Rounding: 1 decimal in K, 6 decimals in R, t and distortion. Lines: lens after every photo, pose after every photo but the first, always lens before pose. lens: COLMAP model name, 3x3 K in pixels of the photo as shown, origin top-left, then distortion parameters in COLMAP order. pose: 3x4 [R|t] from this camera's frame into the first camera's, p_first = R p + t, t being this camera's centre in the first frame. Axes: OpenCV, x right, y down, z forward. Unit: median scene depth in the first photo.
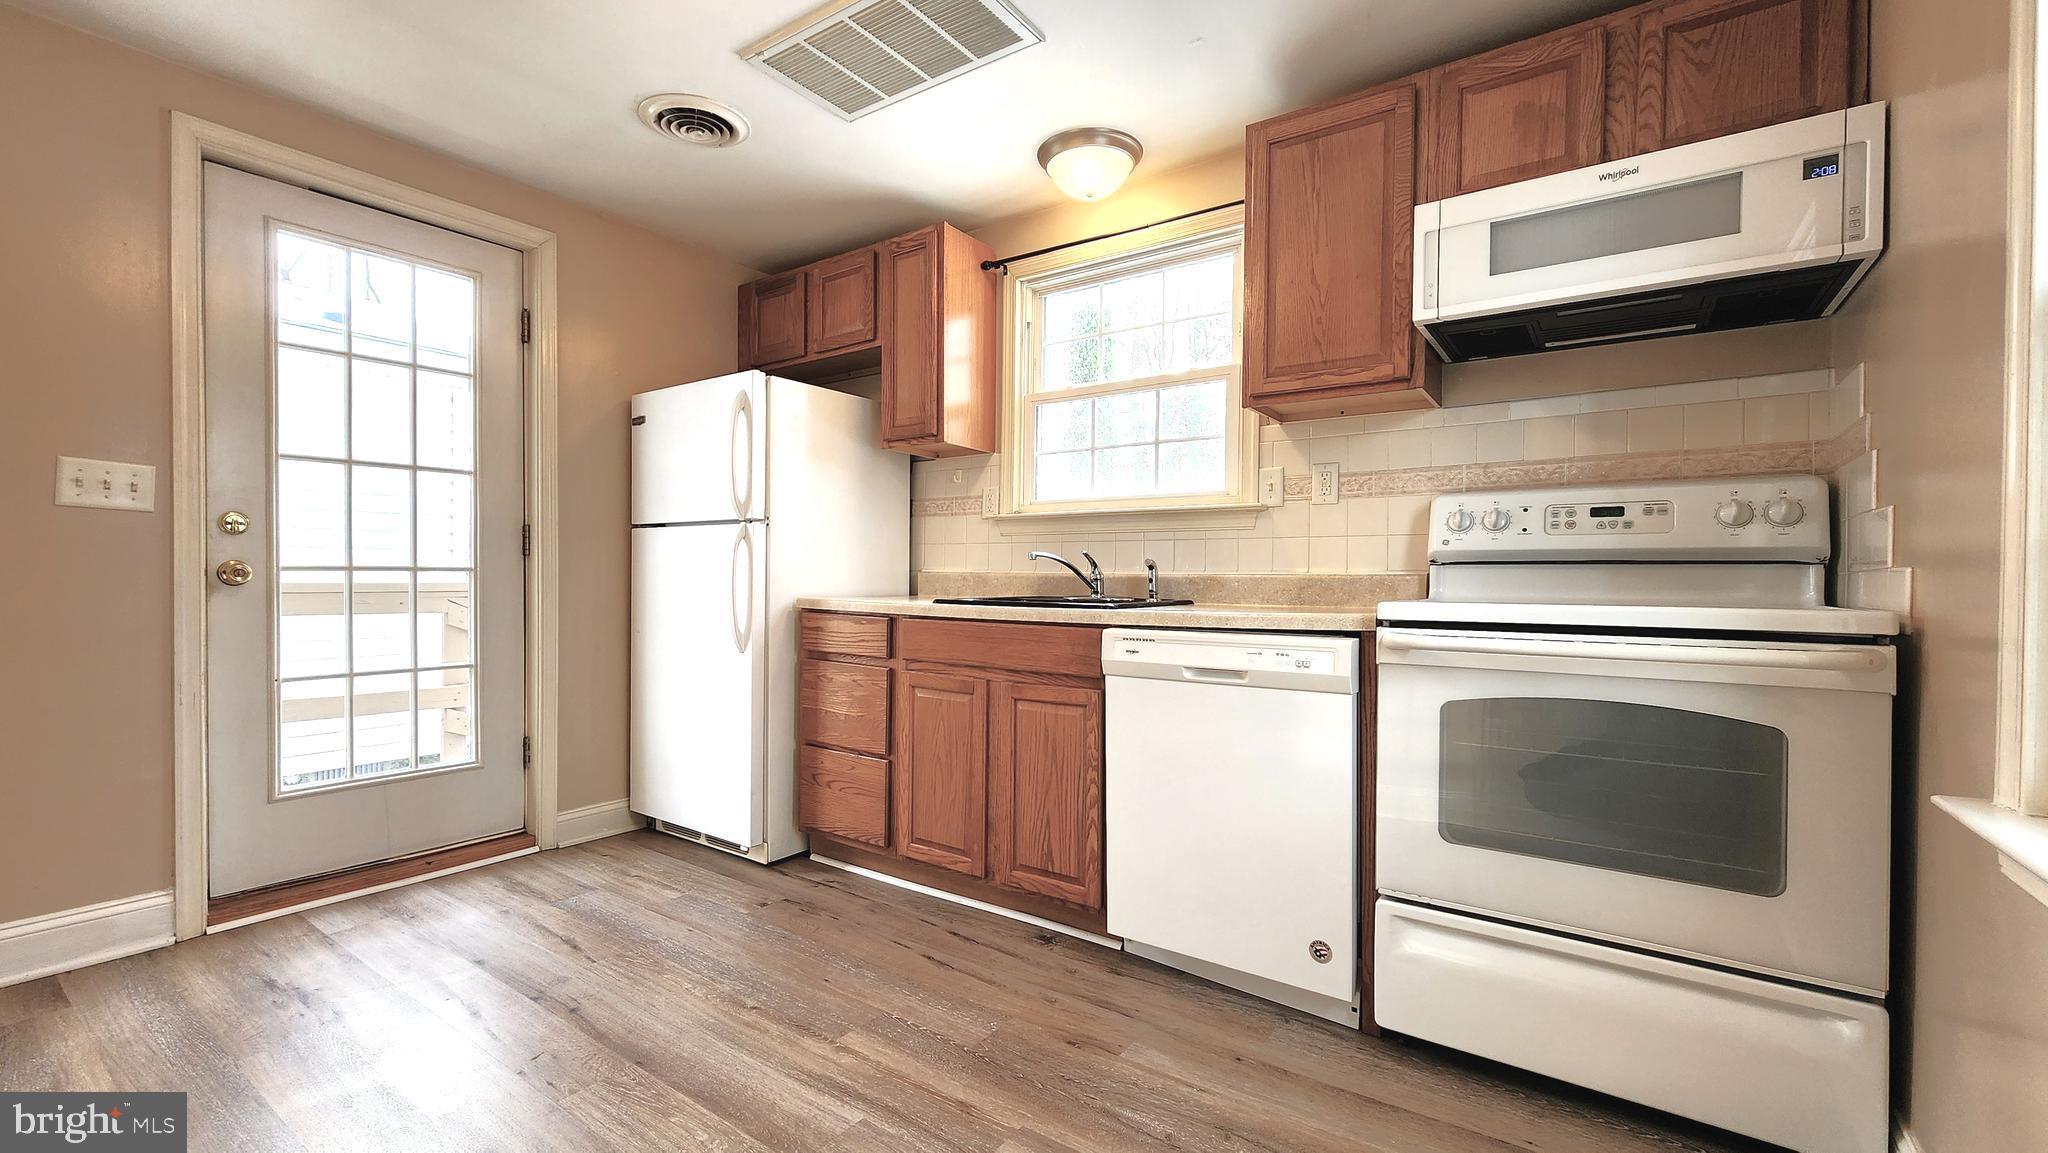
lens RADIAL K [[854.4, 0, 1024.0], [0, 854.4, 576.5], [0, 0, 1]] dist [0.001580, 0.000116]
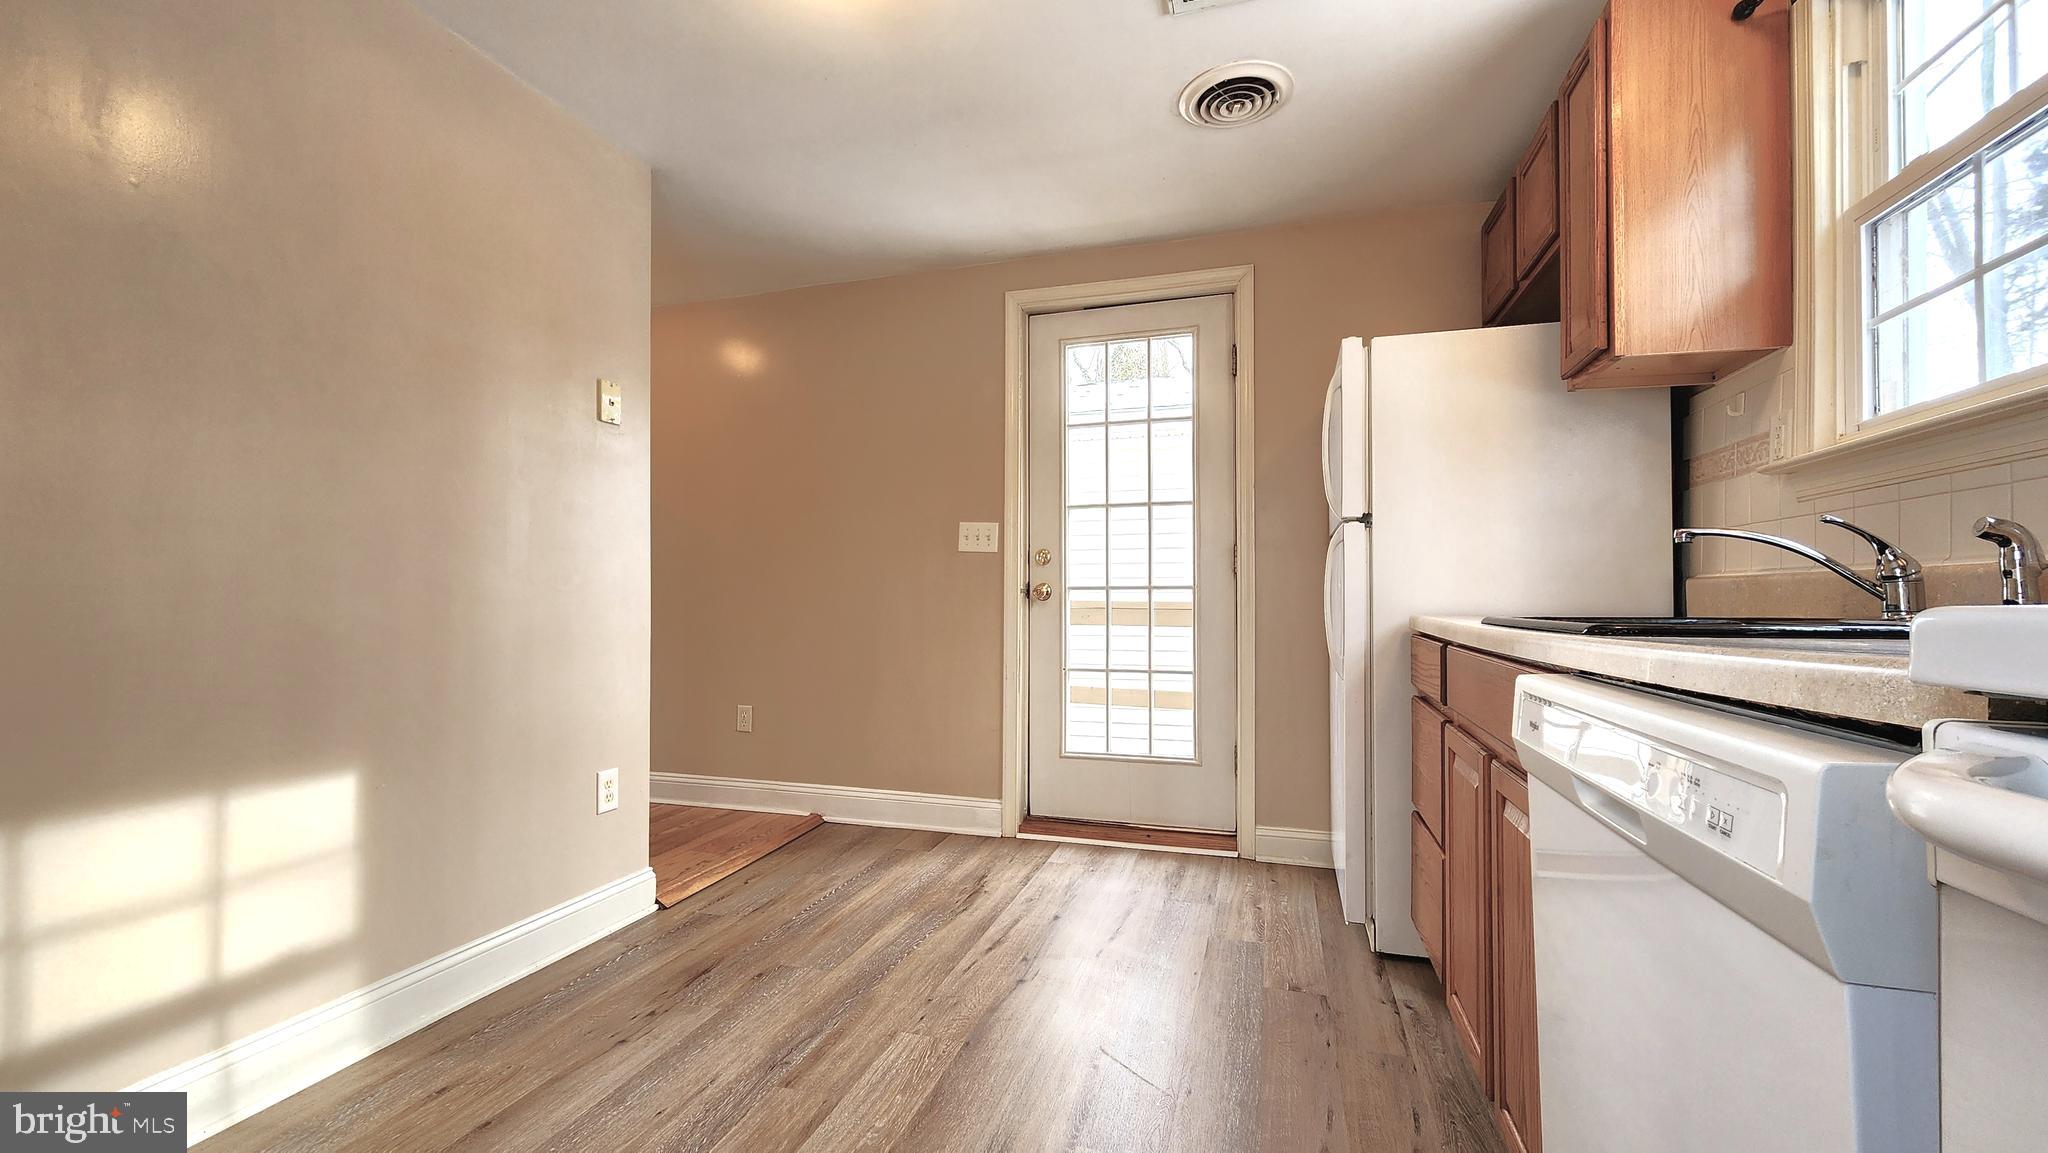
lens RADIAL K [[838.1, 0, 1008.2], [0, 838.1, 581.1], [0, 0, 1]] dist [-0.000613, -0.000039]
pose [[0.304204, -0.029119, -0.952162, 0.414498], [-0.001786, 0.999513, -0.031138, 0.022296], [0.952605, 0.011173, 0.304004, 0.531874]]
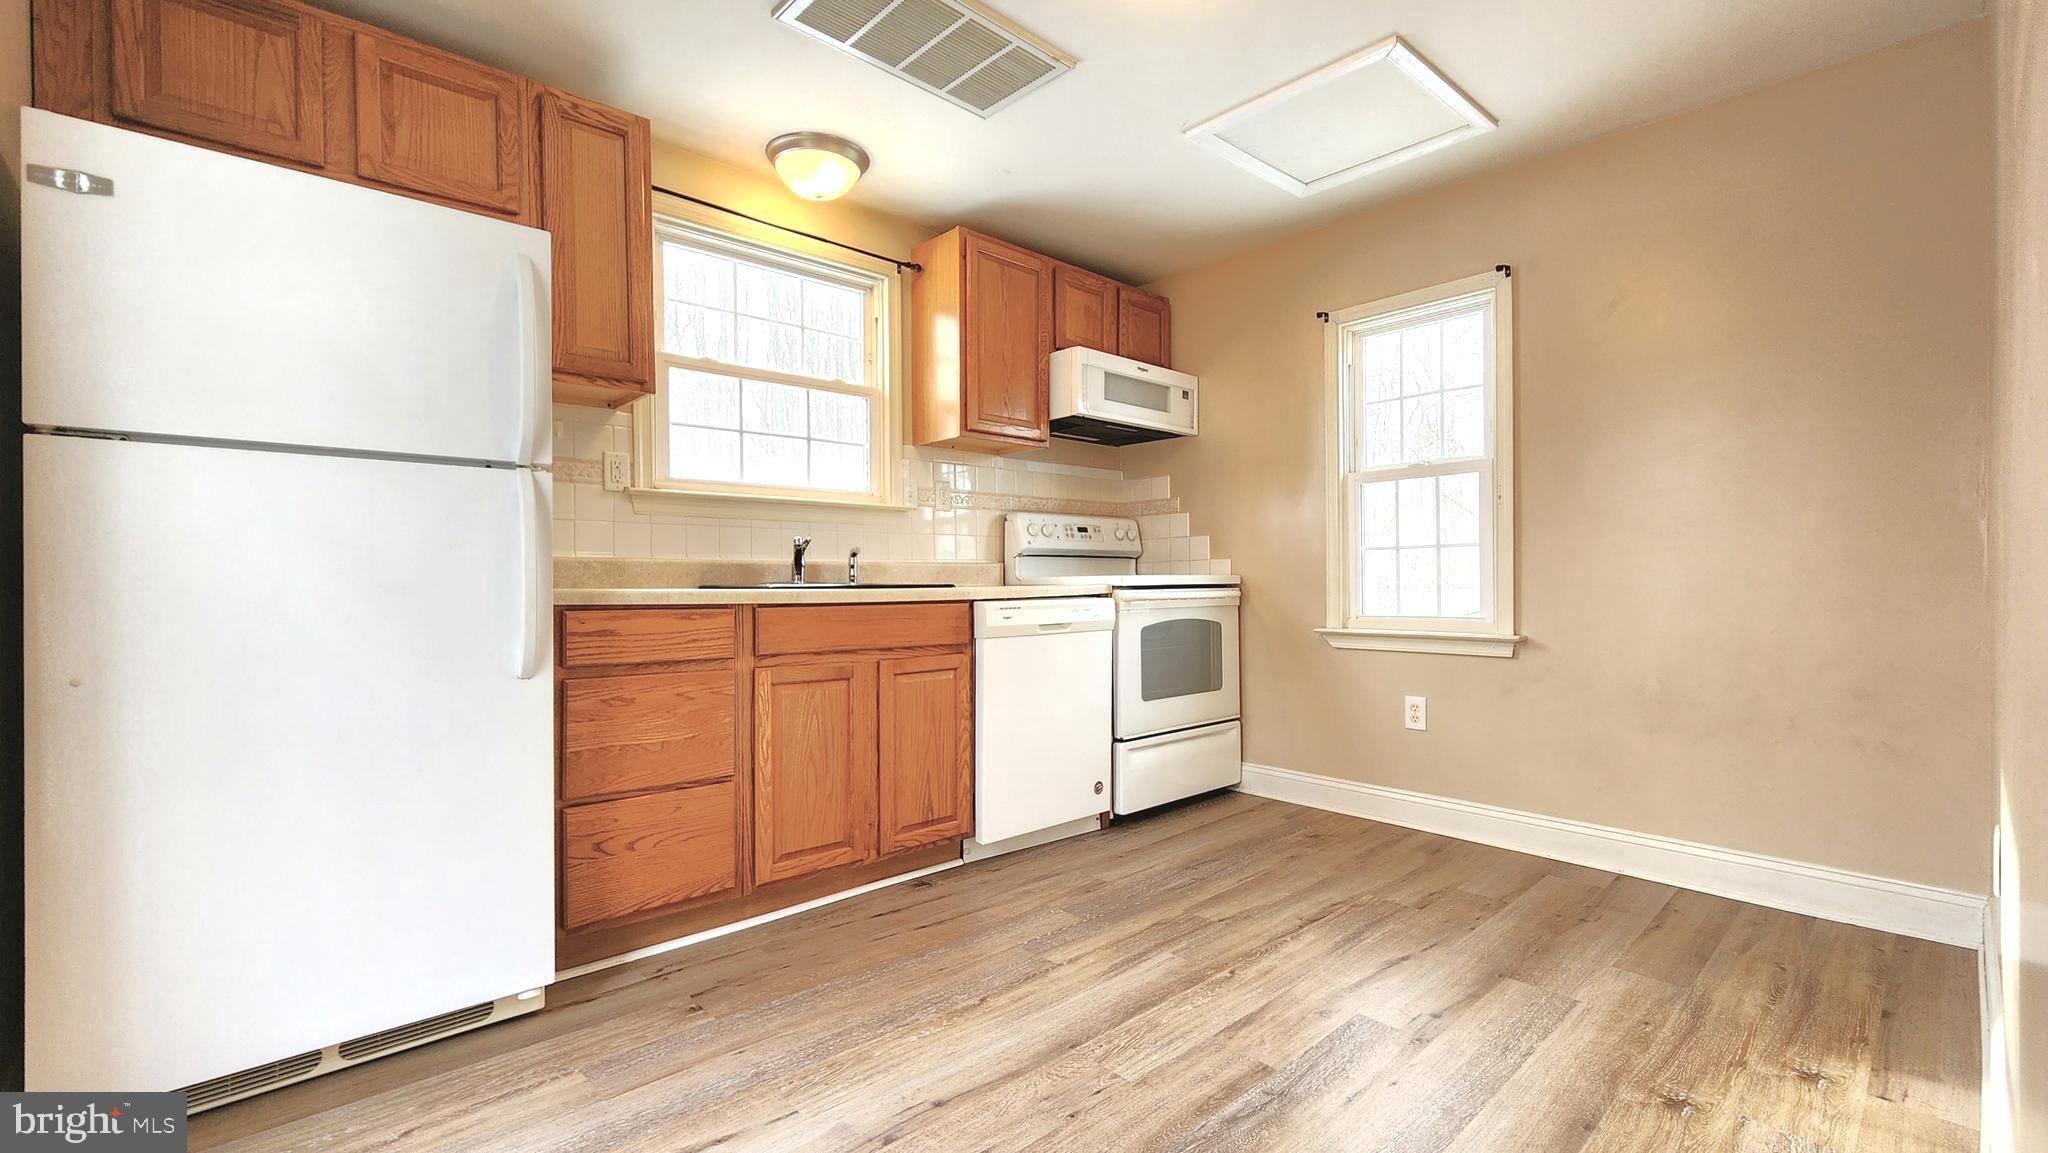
lens RADIAL K [[878.1, 0, 1041.3], [0, 878.1, 574.1], [0, 0, 1]] dist [-0.000183, -0.000383]
pose [[0.192968, -0.000277, 0.981205, -1.056909], [0.008635, 0.999962, -0.001416, 0.020651], [-0.981167, 0.008746, 0.192963, 0.611478]]
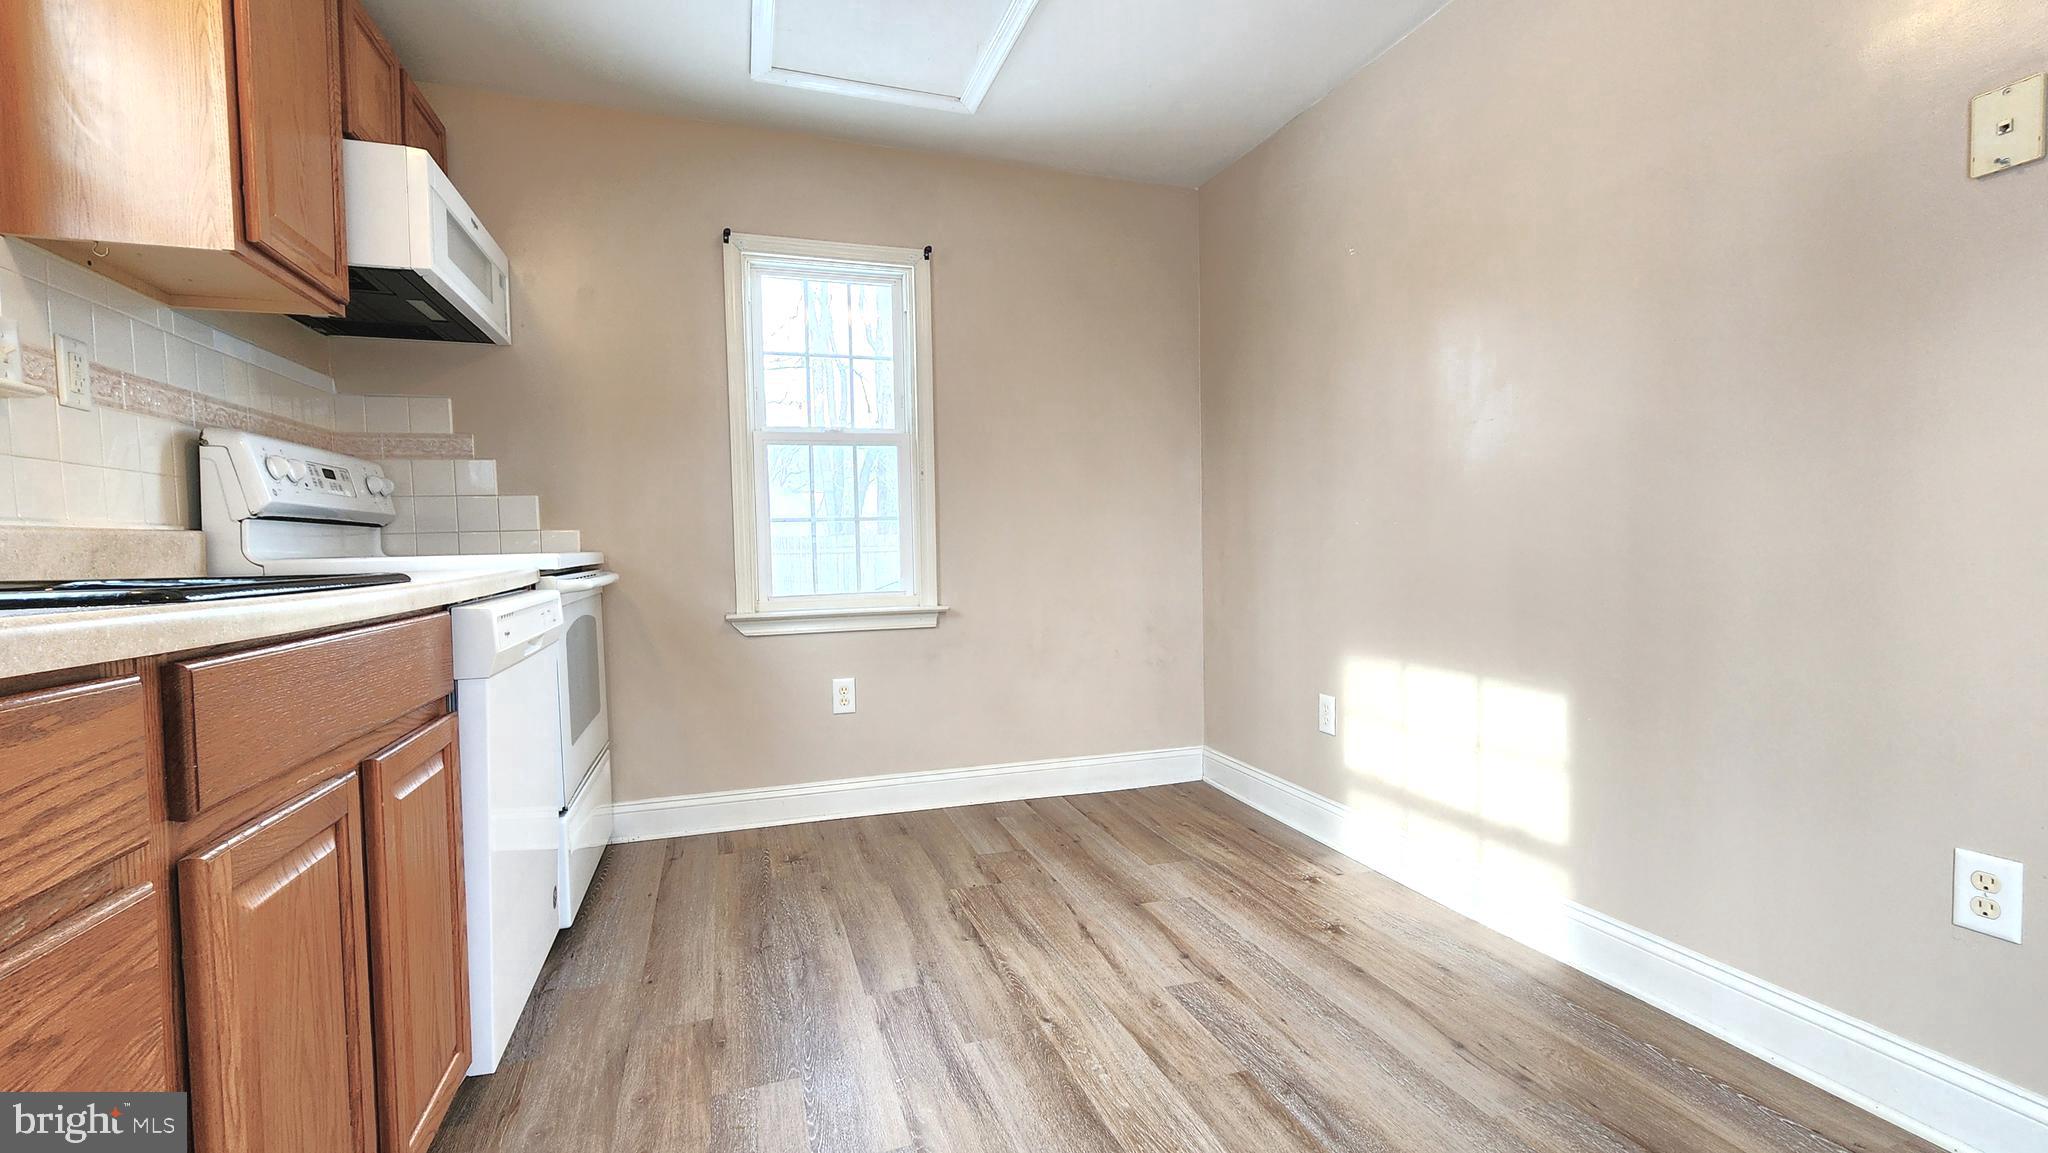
lens RADIAL K [[878.1, 0, 1041.3], [0, 878.1, 574.1], [0, 0, 1]] dist [-0.000183, -0.000383]
pose [[-0.820554, -0.012001, 0.571443, -0.573312], [0.012727, 0.999148, 0.039258, 0.014737], [-0.571427, 0.039486, -0.819702, 1.190654]]
